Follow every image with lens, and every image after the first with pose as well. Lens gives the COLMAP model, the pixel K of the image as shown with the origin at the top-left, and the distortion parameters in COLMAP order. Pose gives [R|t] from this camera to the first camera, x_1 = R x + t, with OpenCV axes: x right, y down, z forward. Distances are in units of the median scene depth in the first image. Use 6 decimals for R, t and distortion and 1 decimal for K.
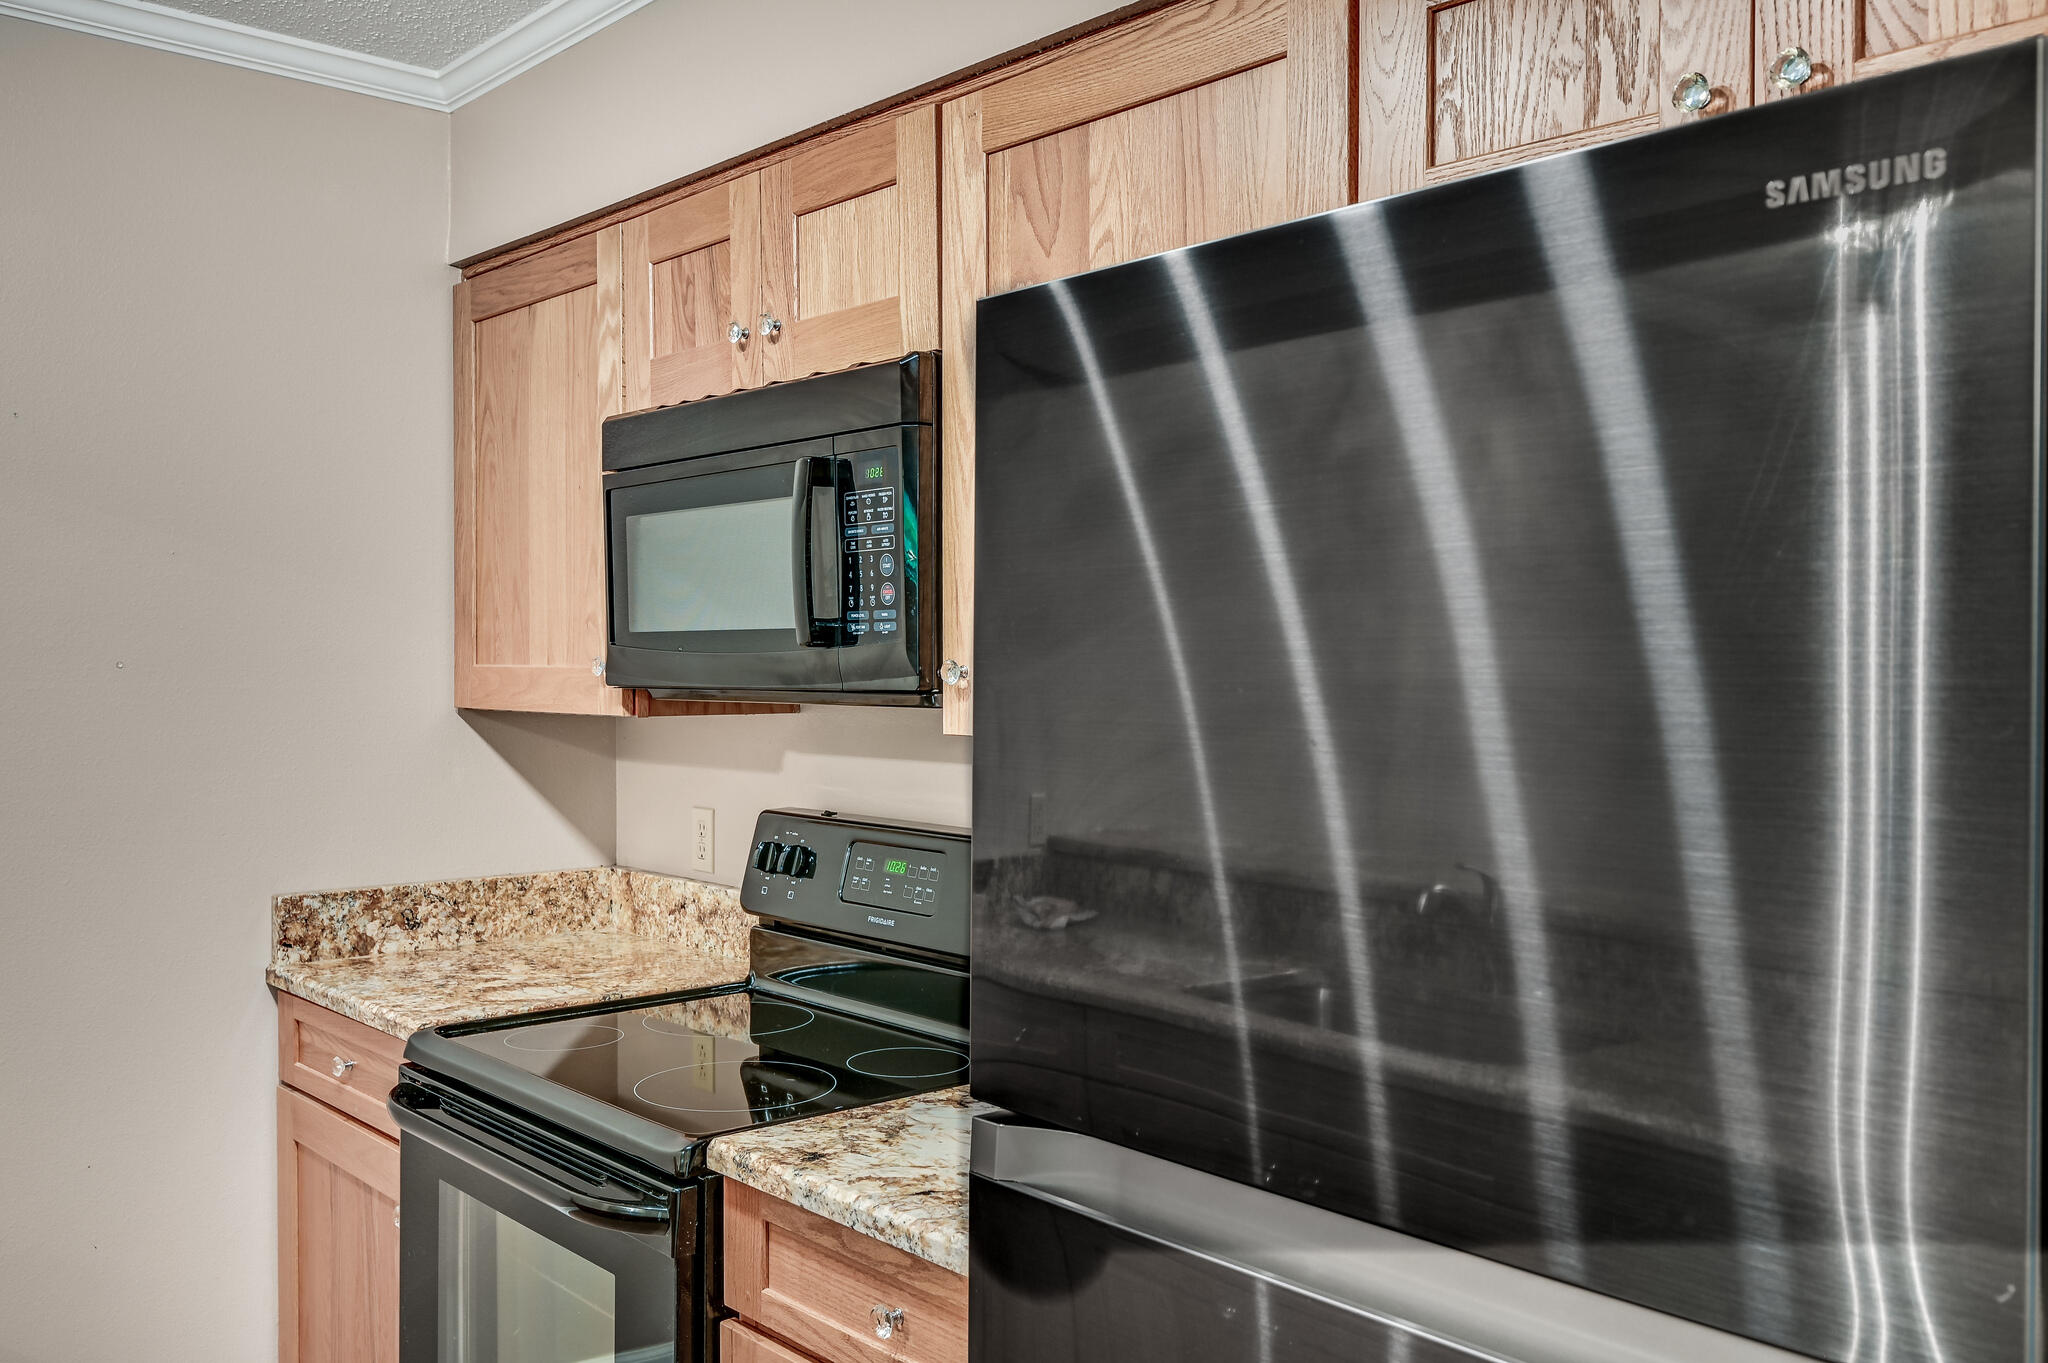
lens RADIAL K [[1735.7, 0, 1024.0], [0, 1735.7, 681.5], [0, 0, 1]] dist [-0.005114, -0.002761]
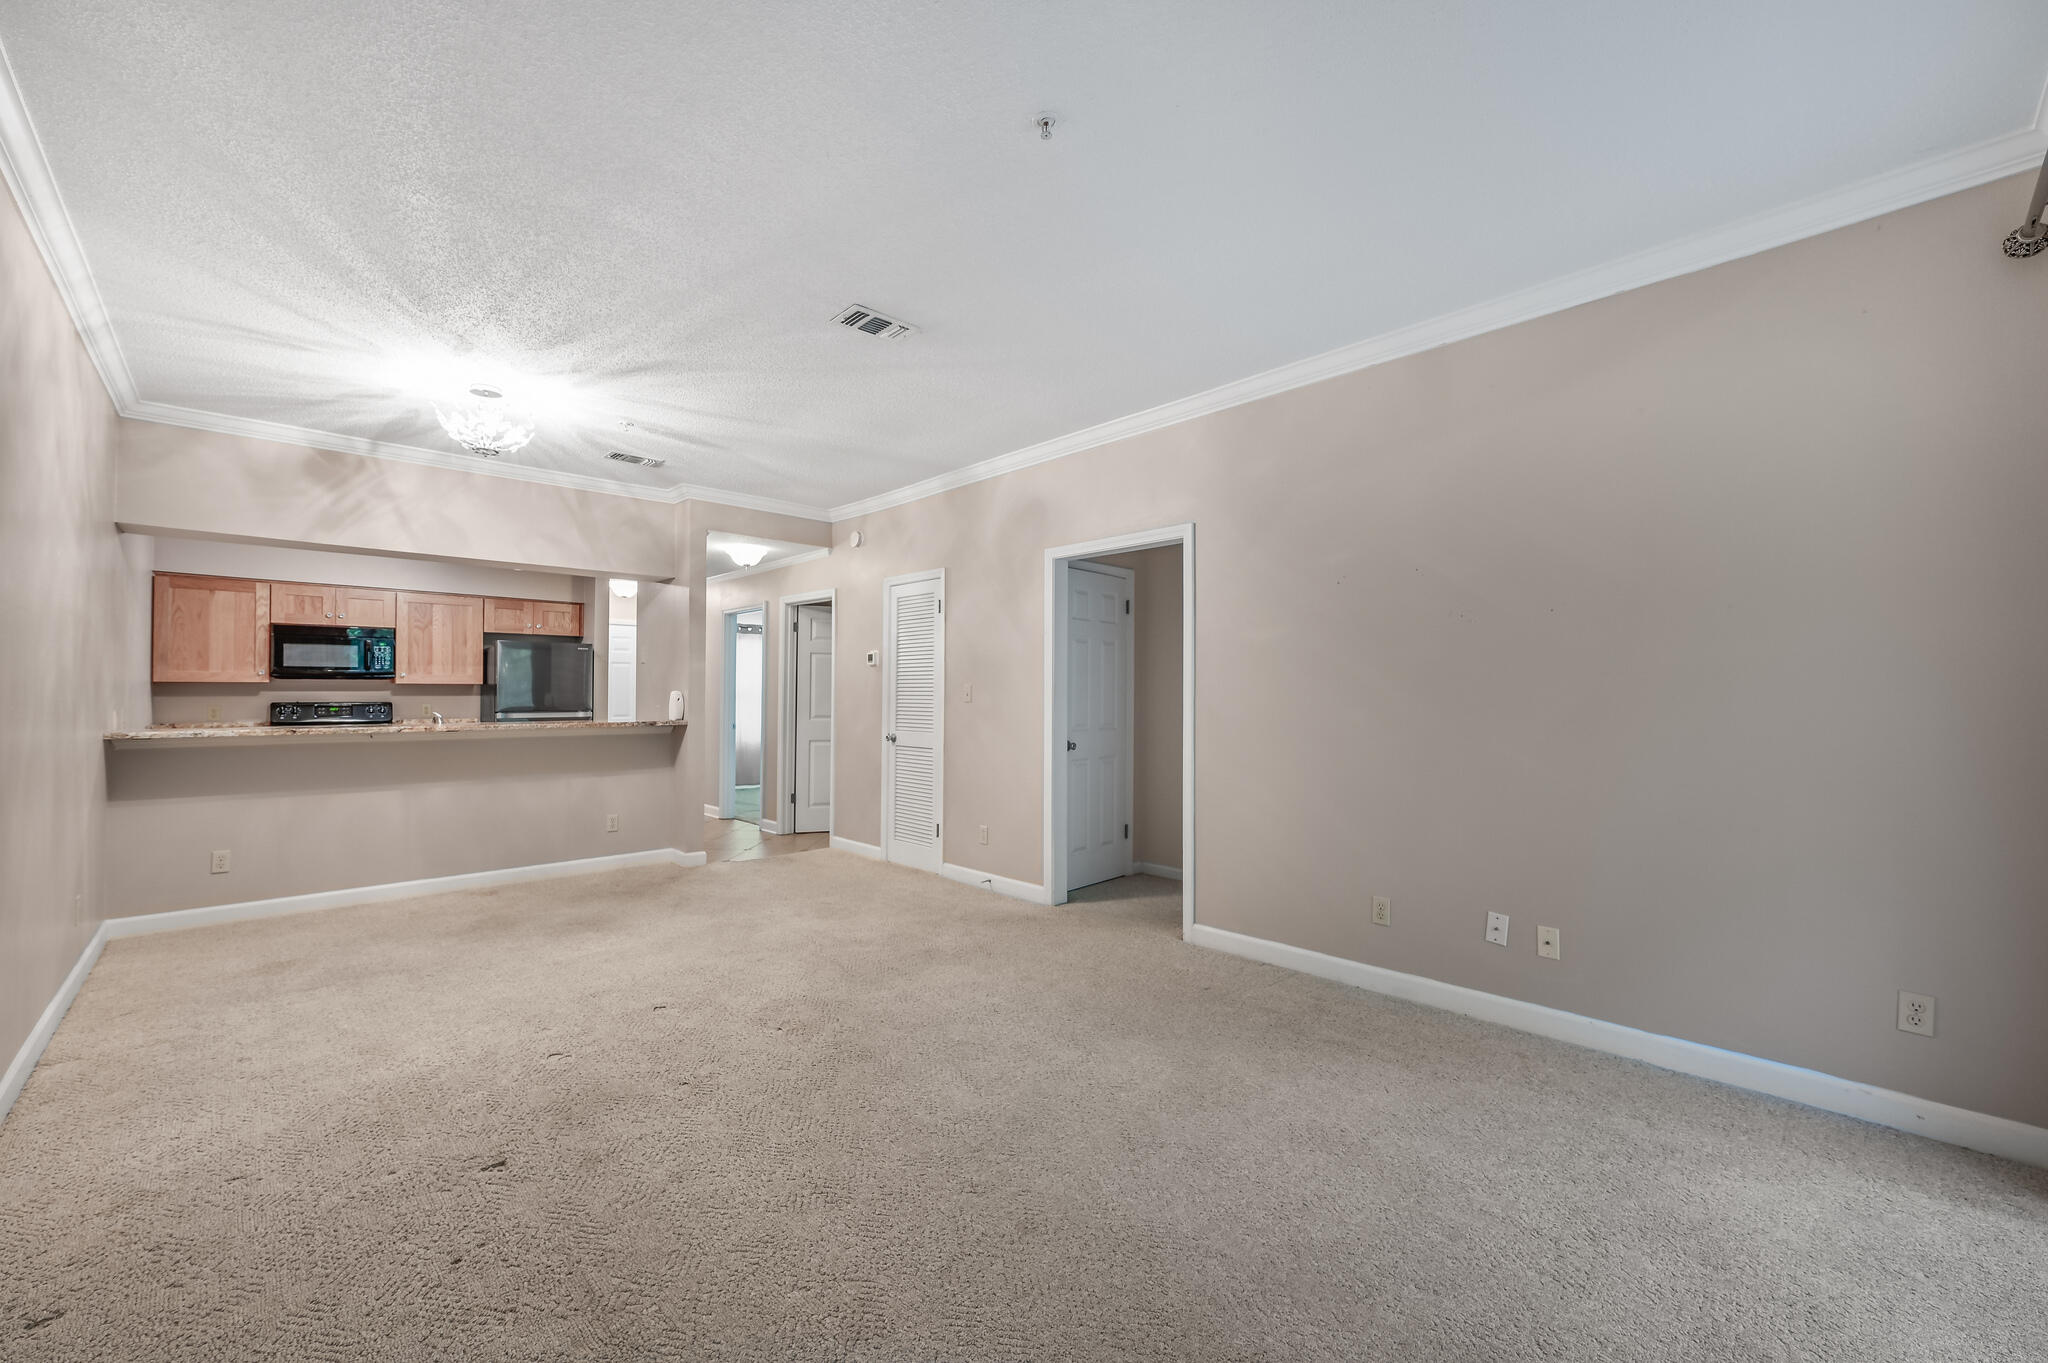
lens RADIAL K [[824.9, 0, 1024.0], [0, 824.9, 681.5], [0, 0, 1]] dist [0.000557, -0.000097]
pose [[-0.024530, 0.003847, 0.999692, -2.637593], [0.005550, 0.999978, -0.003712, 0.038413], [-0.999684, 0.005457, -0.024551, -1.105179]]
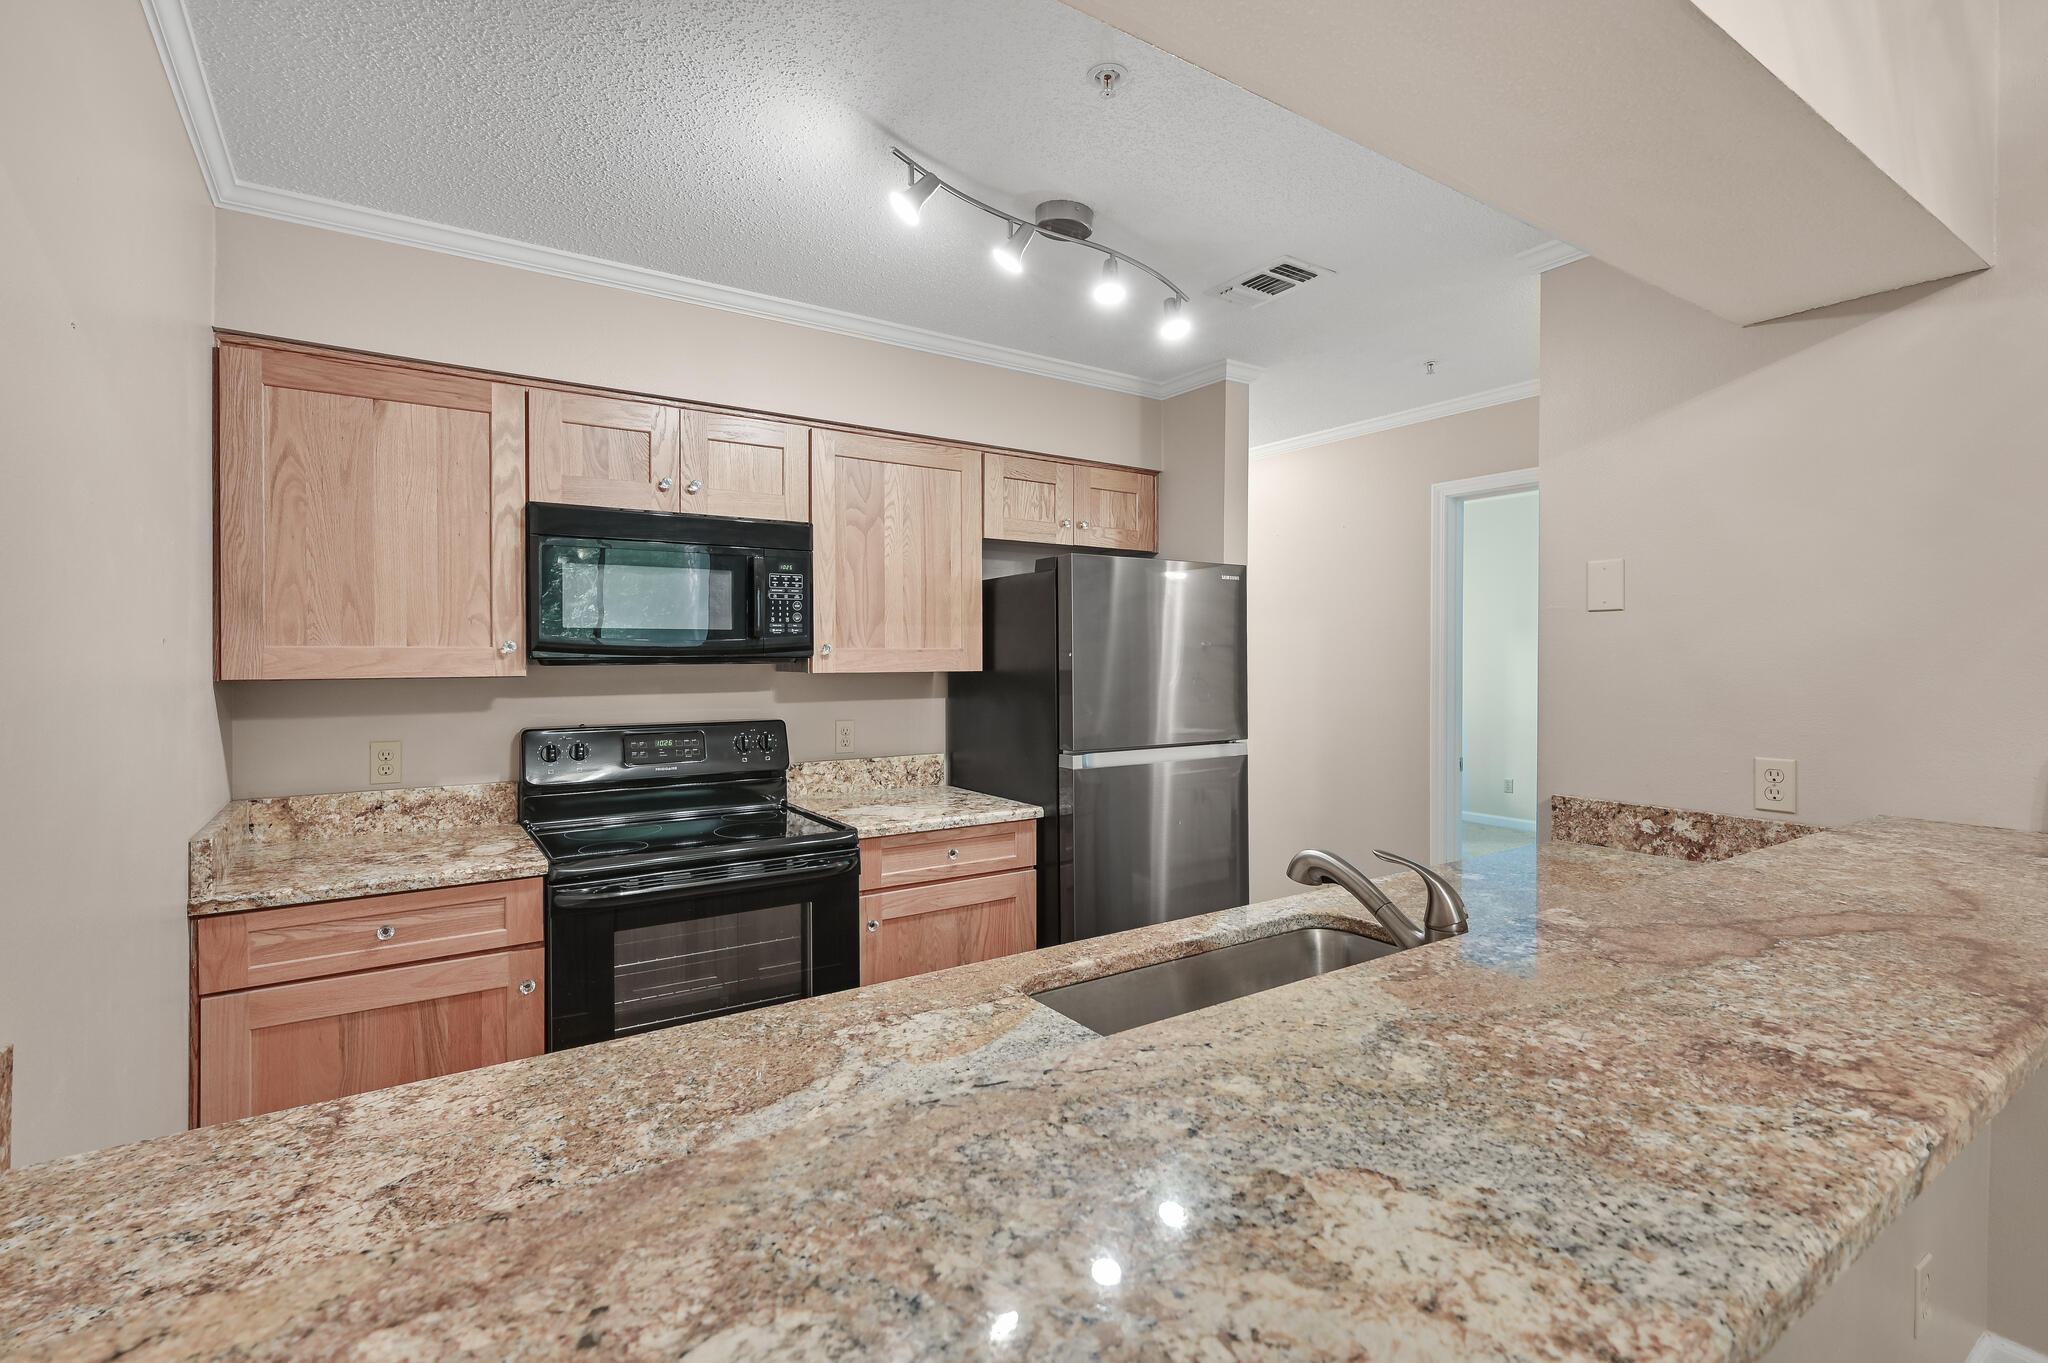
lens RADIAL K [[937.0, 0, 1025.4], [0, 937.0, 658.3], [0, 0, 1]] dist [0.001620, 0.000028]
pose [[0.146486, -0.004451, 0.989203, -1.063245], [0.015152, 0.999883, 0.002255, 0.007878], [-0.989097, 0.014658, 0.146536, 0.375898]]
